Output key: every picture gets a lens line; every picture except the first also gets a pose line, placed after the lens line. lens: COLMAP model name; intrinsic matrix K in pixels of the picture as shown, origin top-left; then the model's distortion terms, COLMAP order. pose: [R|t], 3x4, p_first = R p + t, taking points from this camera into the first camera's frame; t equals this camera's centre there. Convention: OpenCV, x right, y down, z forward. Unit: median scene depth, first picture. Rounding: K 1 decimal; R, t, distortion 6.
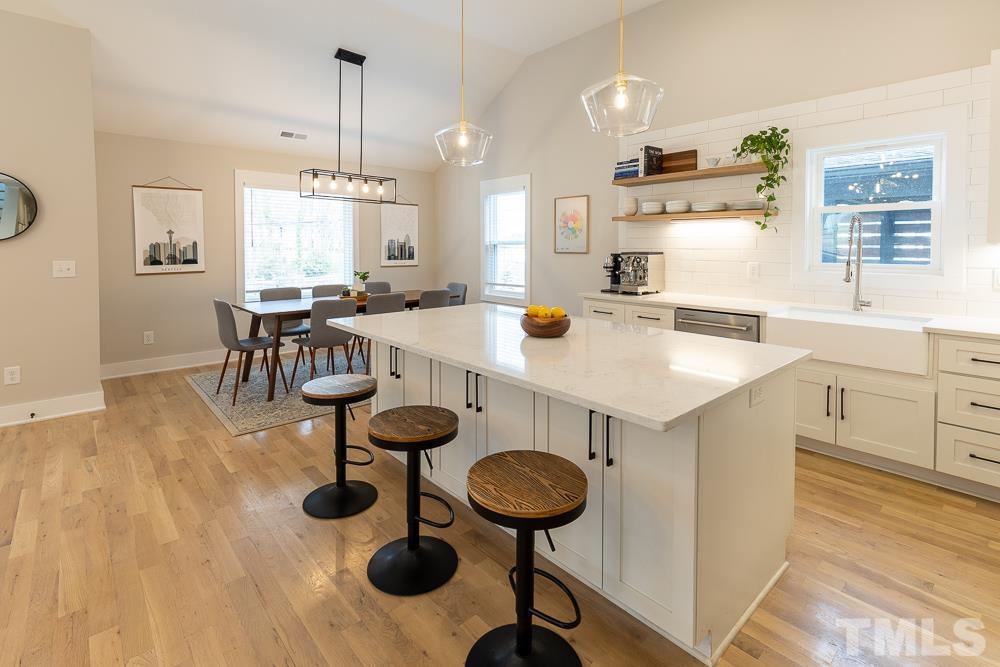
lens RADIAL K [[477.5, 0, 496.9], [0, 477.5, 256.1], [0, 0, 1]] dist [0.000029, -0.000334]
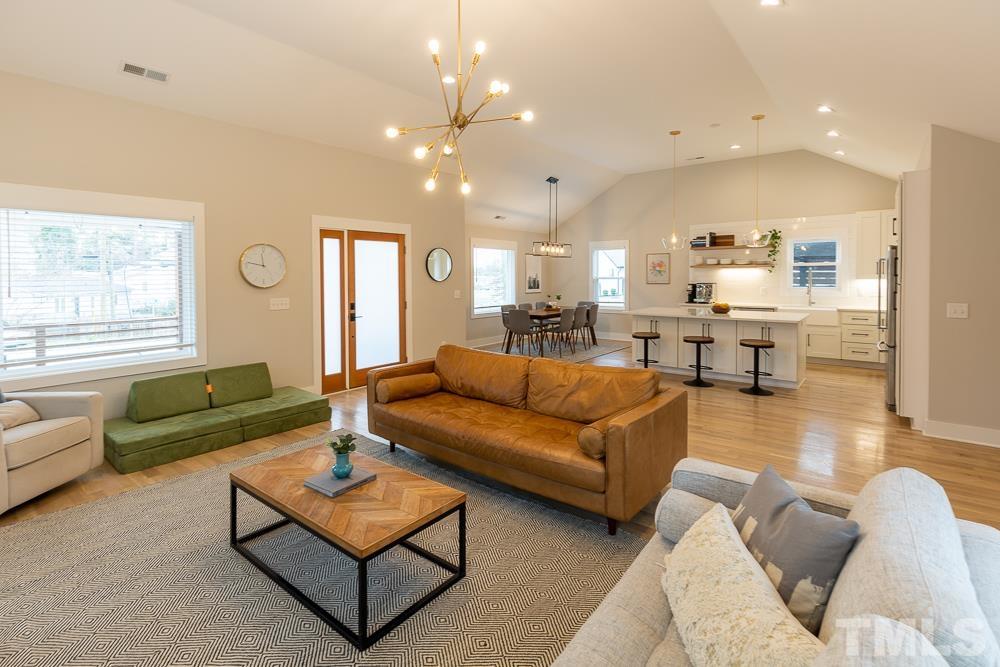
lens RADIAL K [[464.5, 0, 488.8], [0, 464.5, 290.1], [0, 0, 1]] dist [0.001488, 0.000156]
pose [[0.990474, -0.012605, 0.137122, -0.780221], [0.011503, 0.999895, 0.008830, -0.005699], [-0.137219, -0.007169, 0.990515, -0.740006]]
